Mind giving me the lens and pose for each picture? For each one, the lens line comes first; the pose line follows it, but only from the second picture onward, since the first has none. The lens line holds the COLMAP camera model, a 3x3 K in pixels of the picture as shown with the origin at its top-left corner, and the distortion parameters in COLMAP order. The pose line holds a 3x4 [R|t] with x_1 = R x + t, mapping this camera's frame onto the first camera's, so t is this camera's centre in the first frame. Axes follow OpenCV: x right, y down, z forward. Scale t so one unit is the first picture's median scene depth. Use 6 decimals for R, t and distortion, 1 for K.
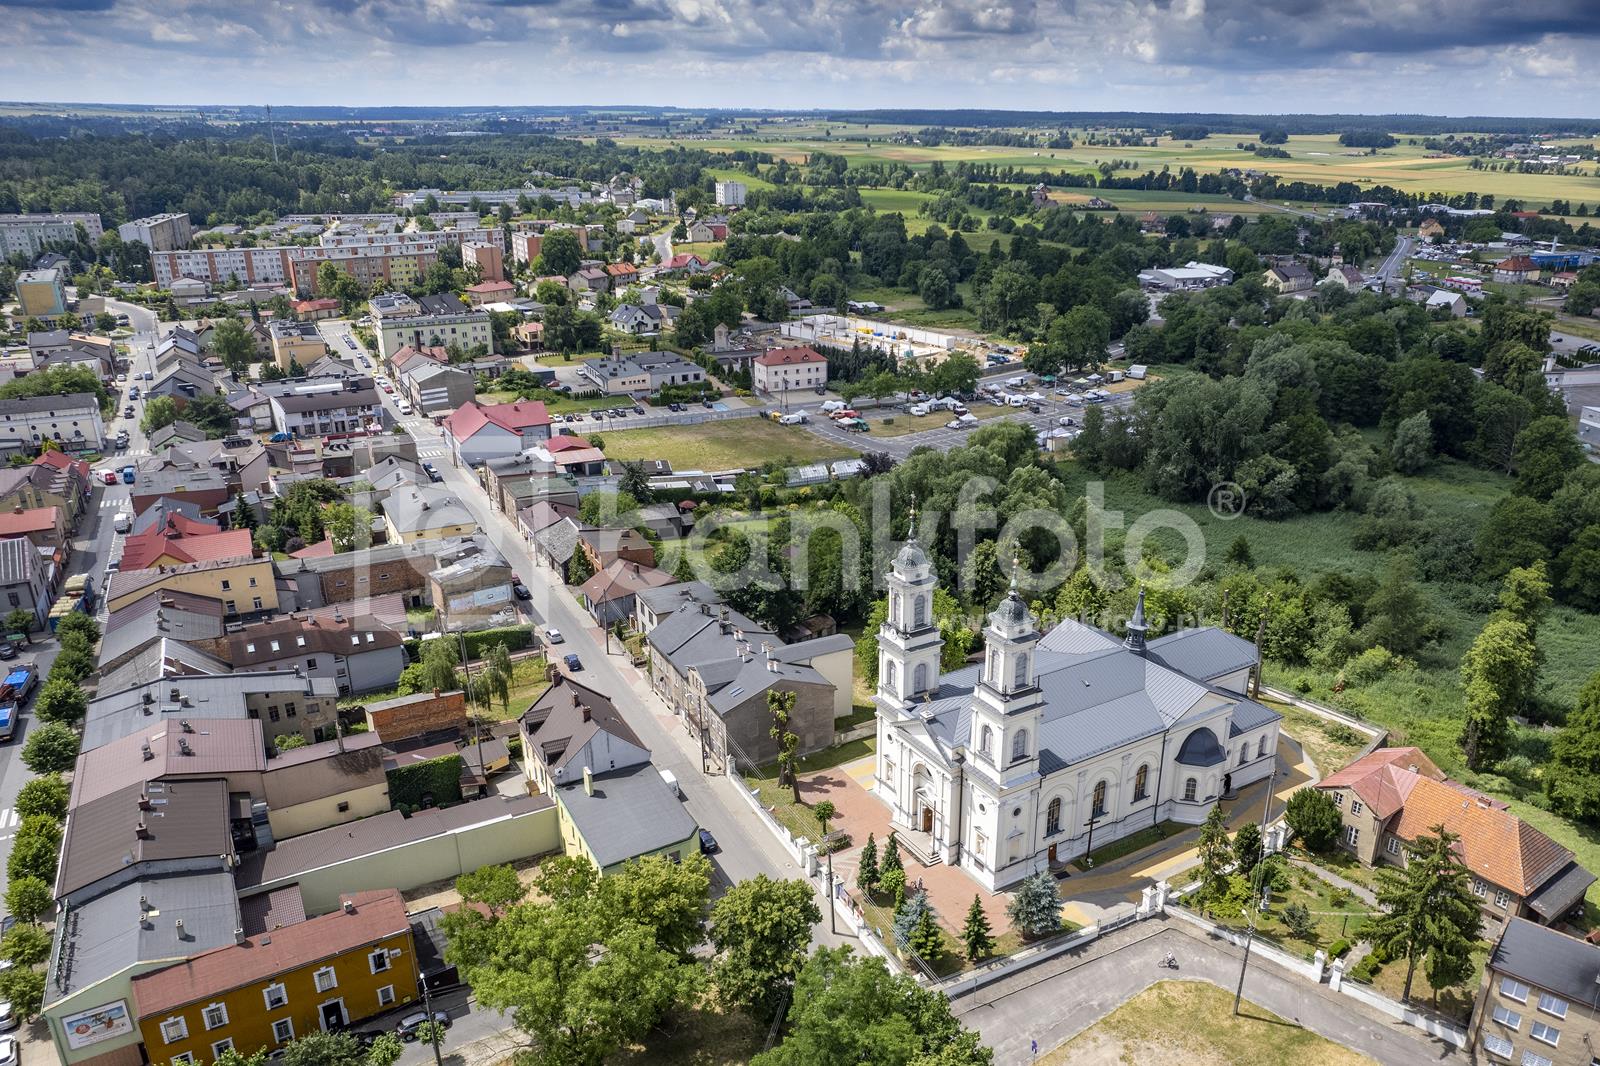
lens RADIAL K [[1058.8, 0, 798.0], [0, 1058.8, 511.3], [0, 0, 1]] dist [-0.039883, -0.001070]
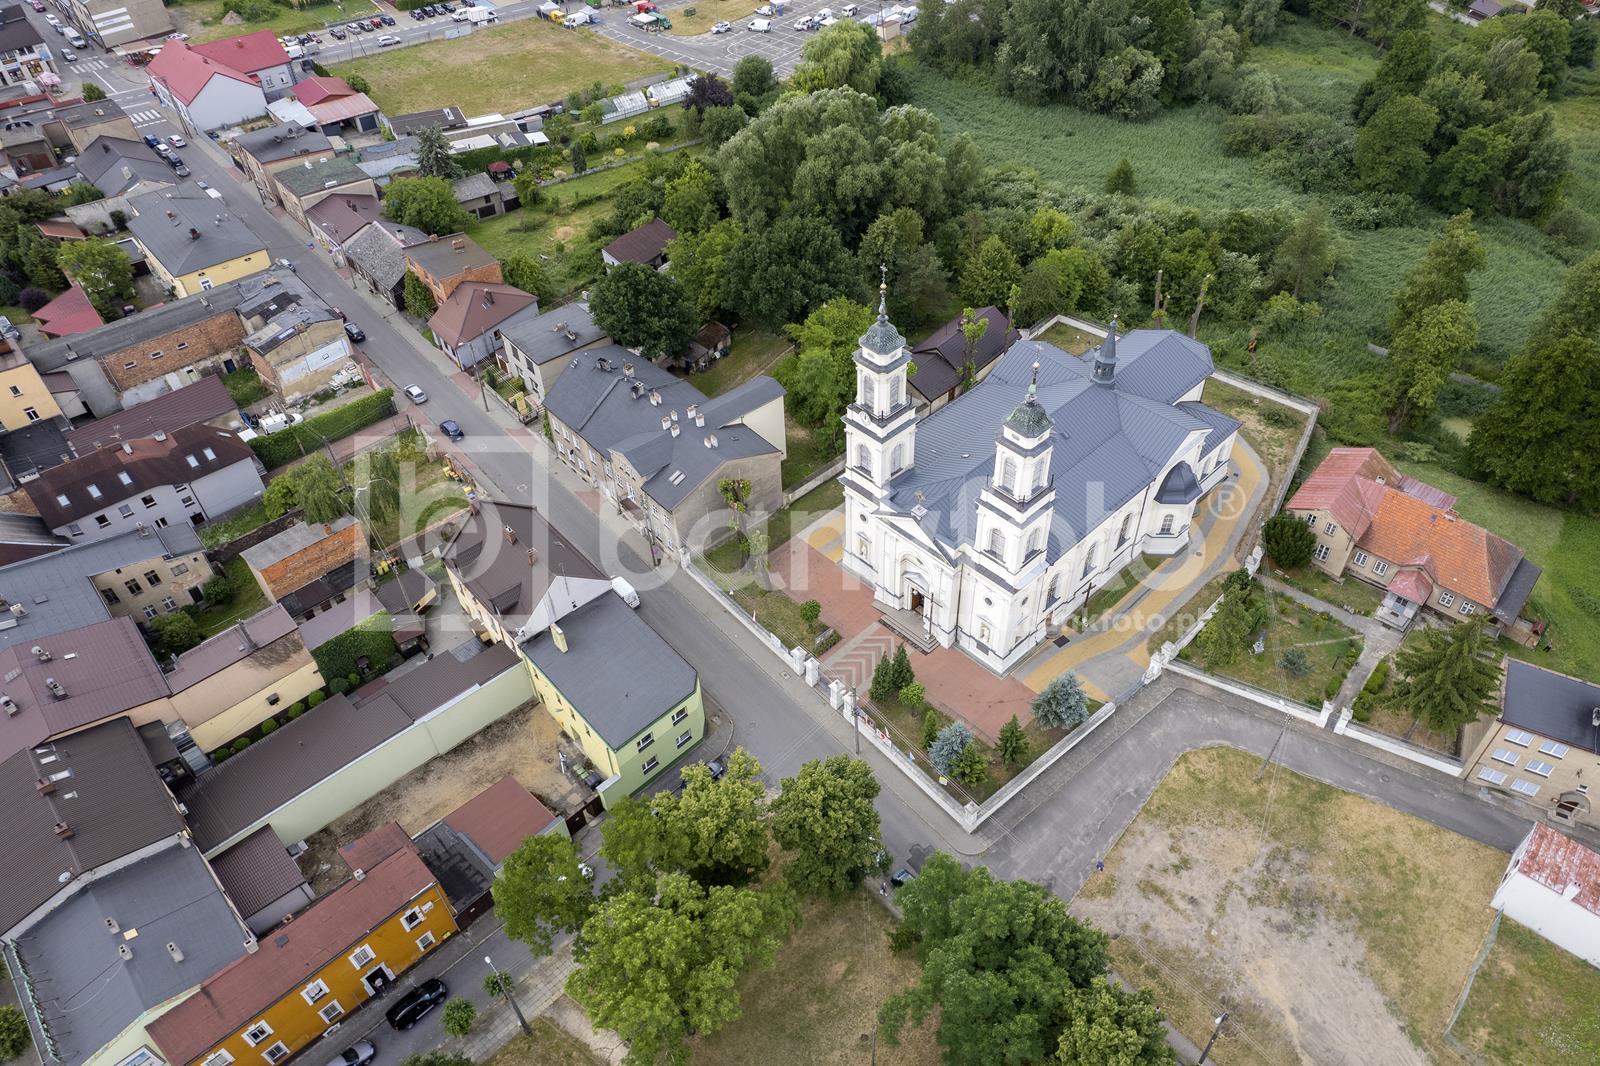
lens RADIAL K [[1058.8, 0, 798.0], [0, 1058.8, 511.3], [0, 0, 1]] dist [-0.039883, -0.001070]
pose [[0.973981, -0.166651, 0.153585, -0.080619], [0.093671, 0.913124, 0.396776, -0.120390], [-0.206365, -0.372065, 0.904976, 0.122597]]
